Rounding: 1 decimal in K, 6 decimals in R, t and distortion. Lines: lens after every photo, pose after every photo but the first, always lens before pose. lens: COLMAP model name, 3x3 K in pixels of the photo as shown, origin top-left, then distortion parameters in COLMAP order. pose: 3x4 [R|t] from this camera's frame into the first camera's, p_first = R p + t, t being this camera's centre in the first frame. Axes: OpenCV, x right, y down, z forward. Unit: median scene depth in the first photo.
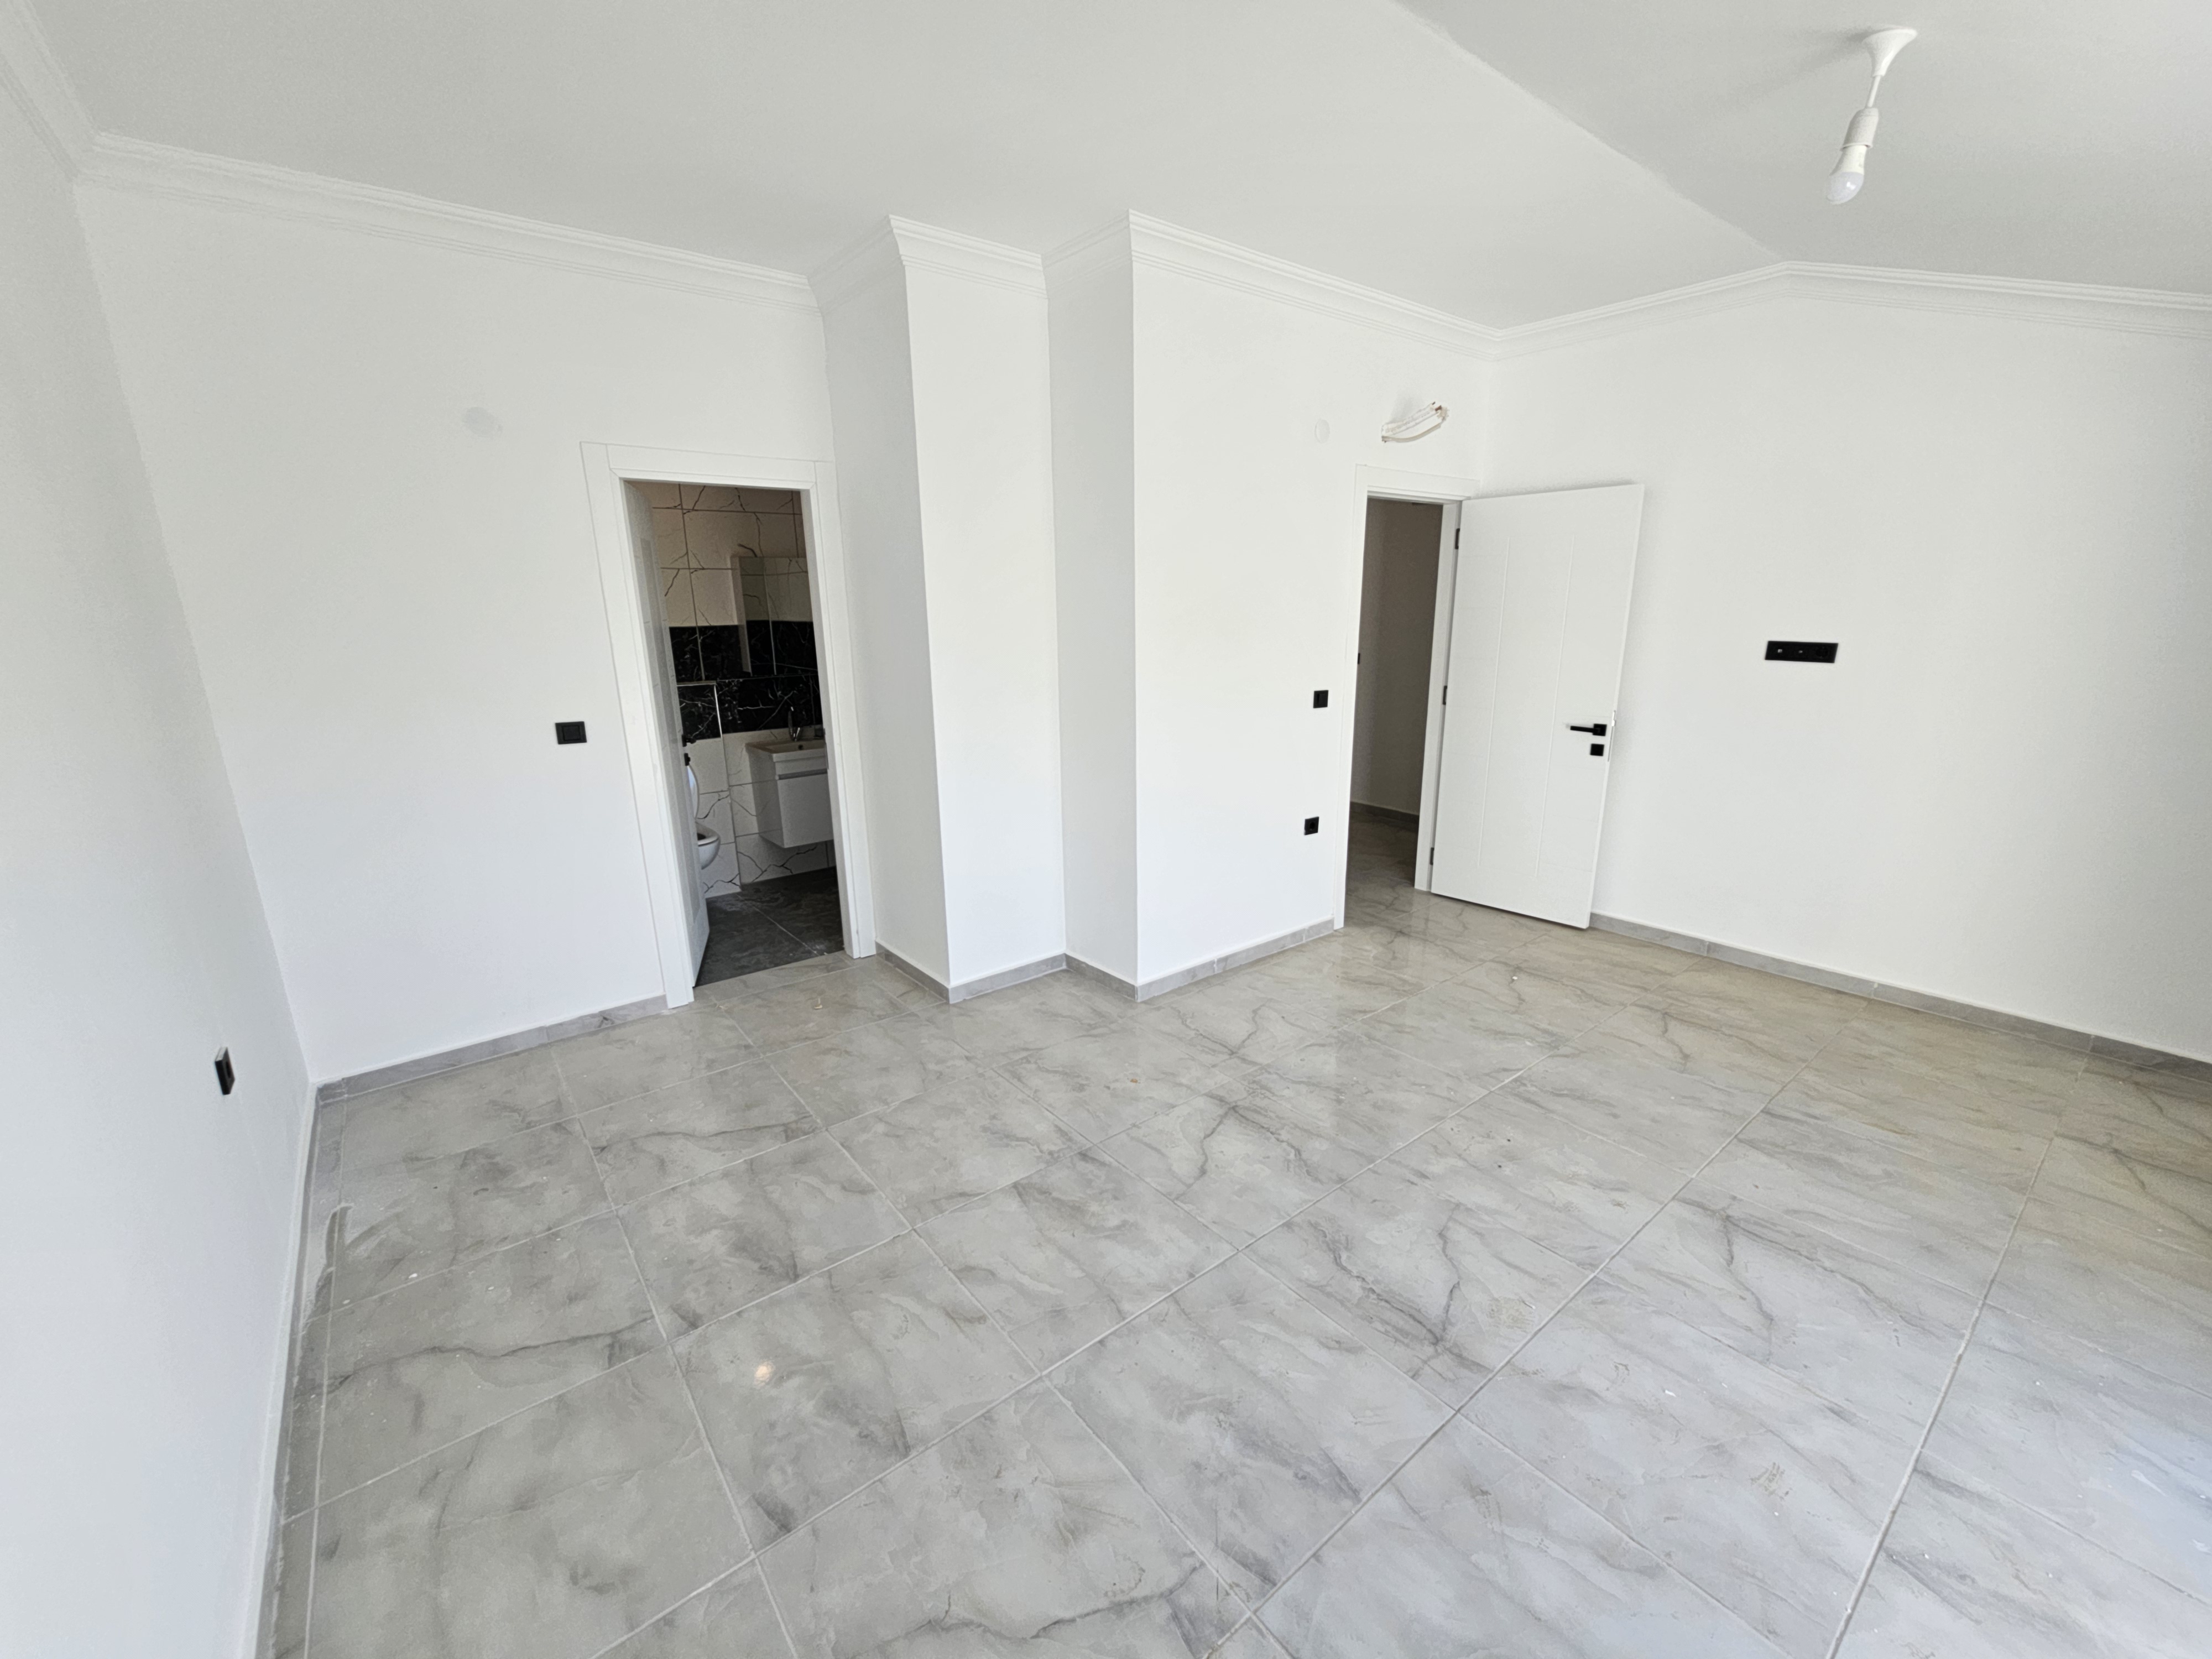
lens RADIAL K [[894.8, 0, 1114.1], [0, 894.8, 837.1], [0, 0, 1]] dist [-0.001389, -0.000945]
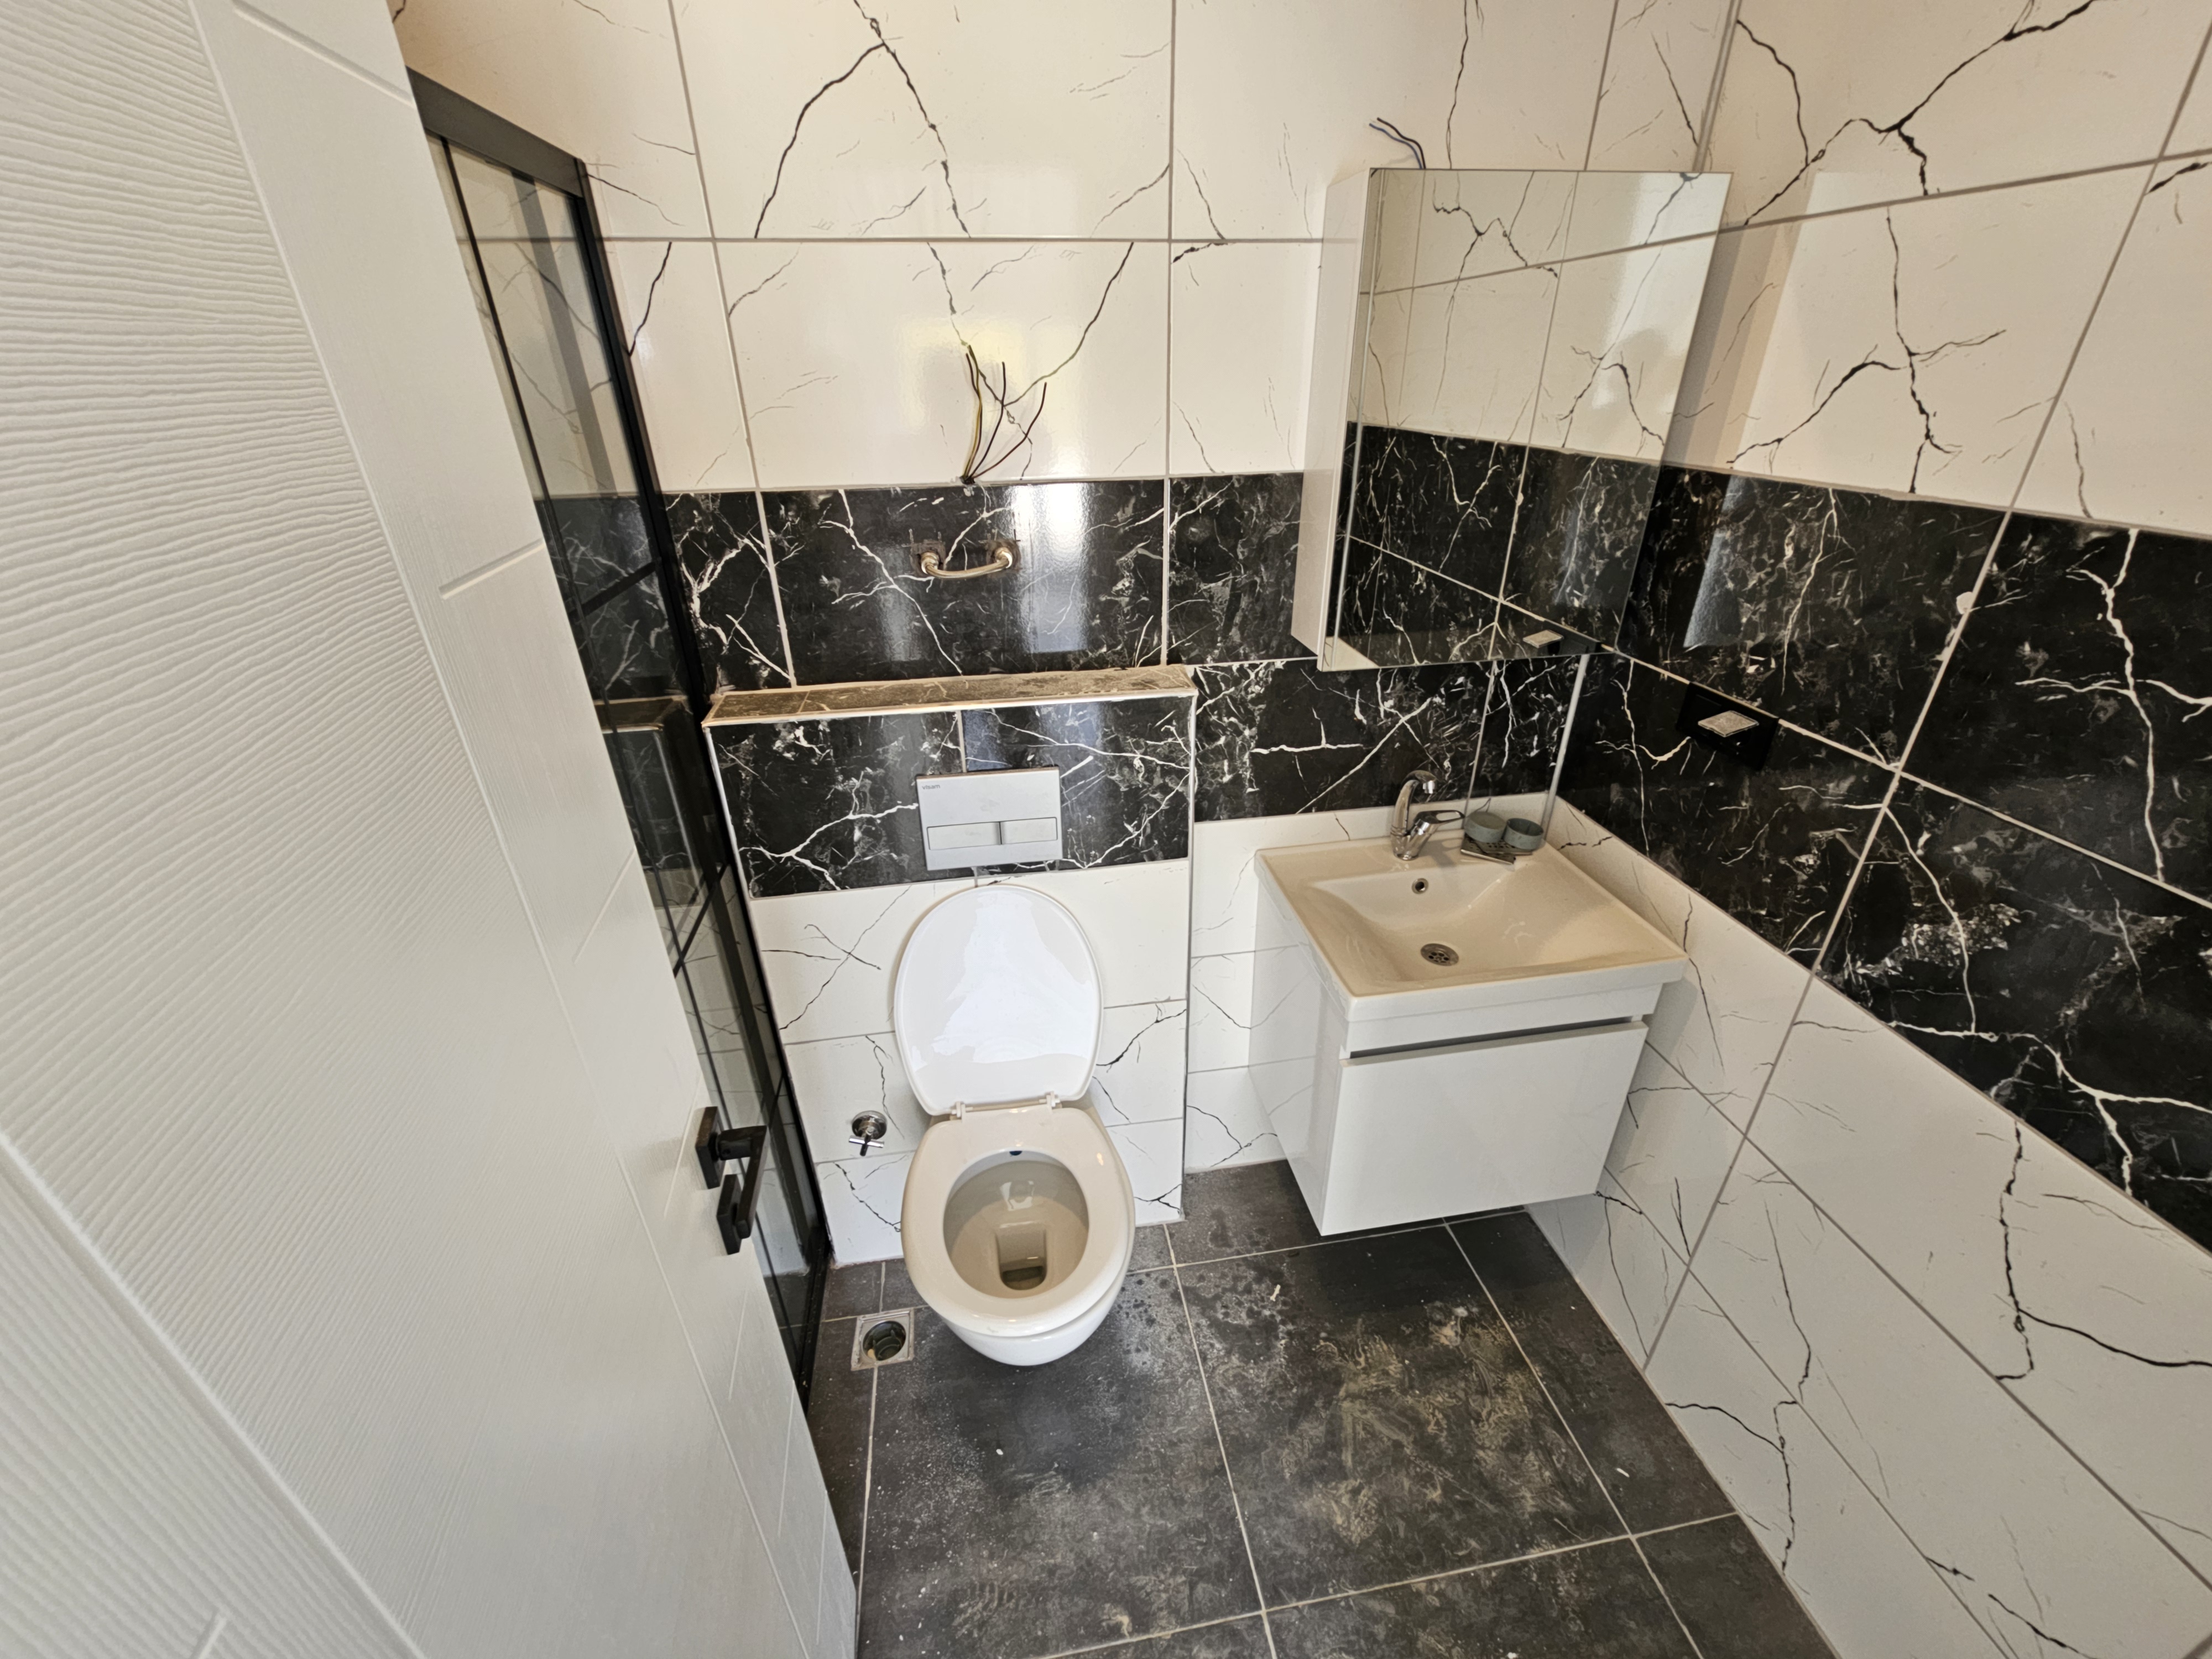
lens RADIAL K [[894.8, 0, 1103.9], [0, 894.8, 826.2], [0, 0, 1]] dist [-0.001389, -0.000945]
pose [[0.858723, 0.242413, -0.451475, -0.324339], [-0.120693, 0.951923, 0.281559, -0.203854], [0.498023, -0.187291, 0.846696, 0.718873]]
